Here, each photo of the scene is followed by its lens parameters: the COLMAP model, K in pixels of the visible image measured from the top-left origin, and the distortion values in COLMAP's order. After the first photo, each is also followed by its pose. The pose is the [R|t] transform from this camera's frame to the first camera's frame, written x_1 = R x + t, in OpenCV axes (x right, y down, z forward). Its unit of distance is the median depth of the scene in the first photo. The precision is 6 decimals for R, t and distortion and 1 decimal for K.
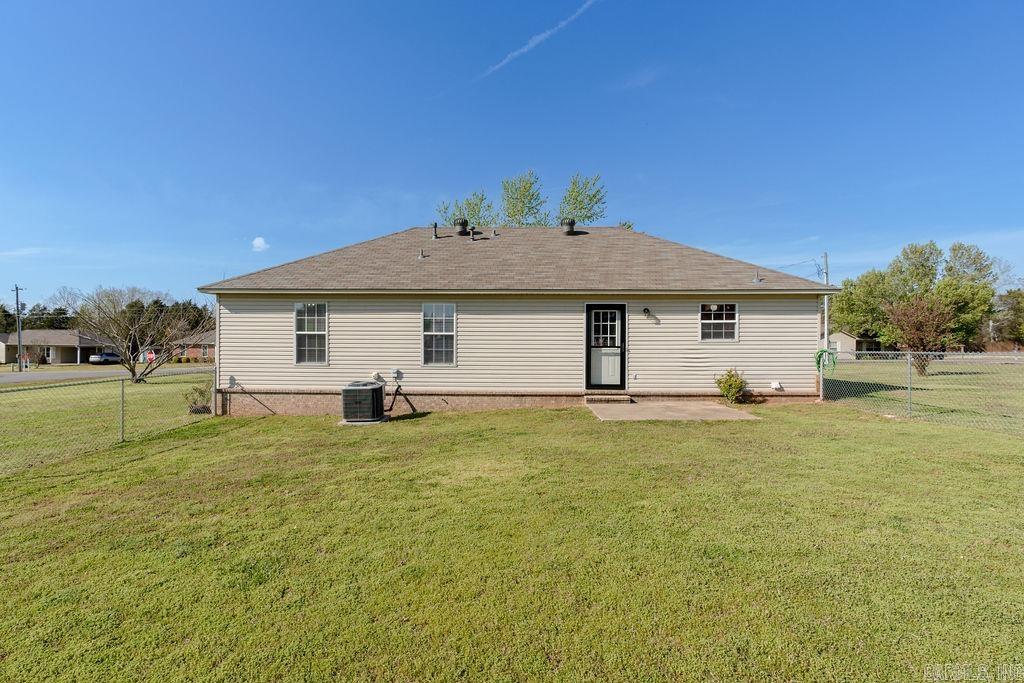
lens RADIAL K [[458.3, 0, 519.4], [0, 458.3, 335.2], [0, 0, 1]] dist [-0.016952, 0.008041]
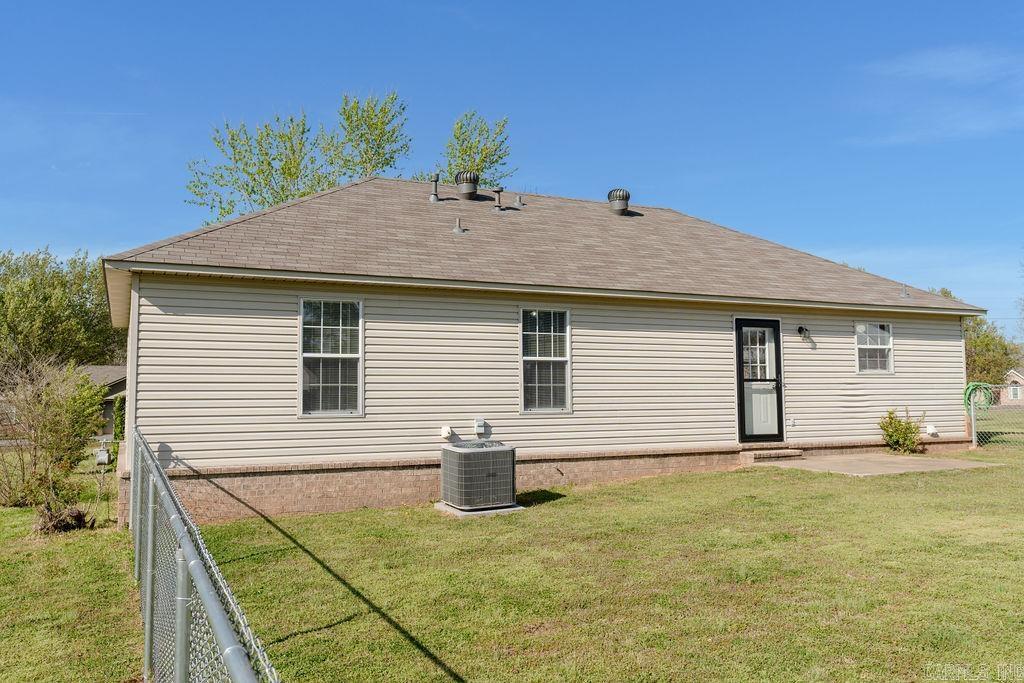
lens RADIAL K [[815.3, 0, 516.1], [0, 815.3, 323.8], [0, 0, 1]] dist [0.012037, 0.010190]
pose [[0.896114, 0.028191, 0.442929, -0.692260], [-0.010107, 0.999018, -0.043137, -0.003410], [-0.443710, 0.034178, 0.895519, 0.049479]]
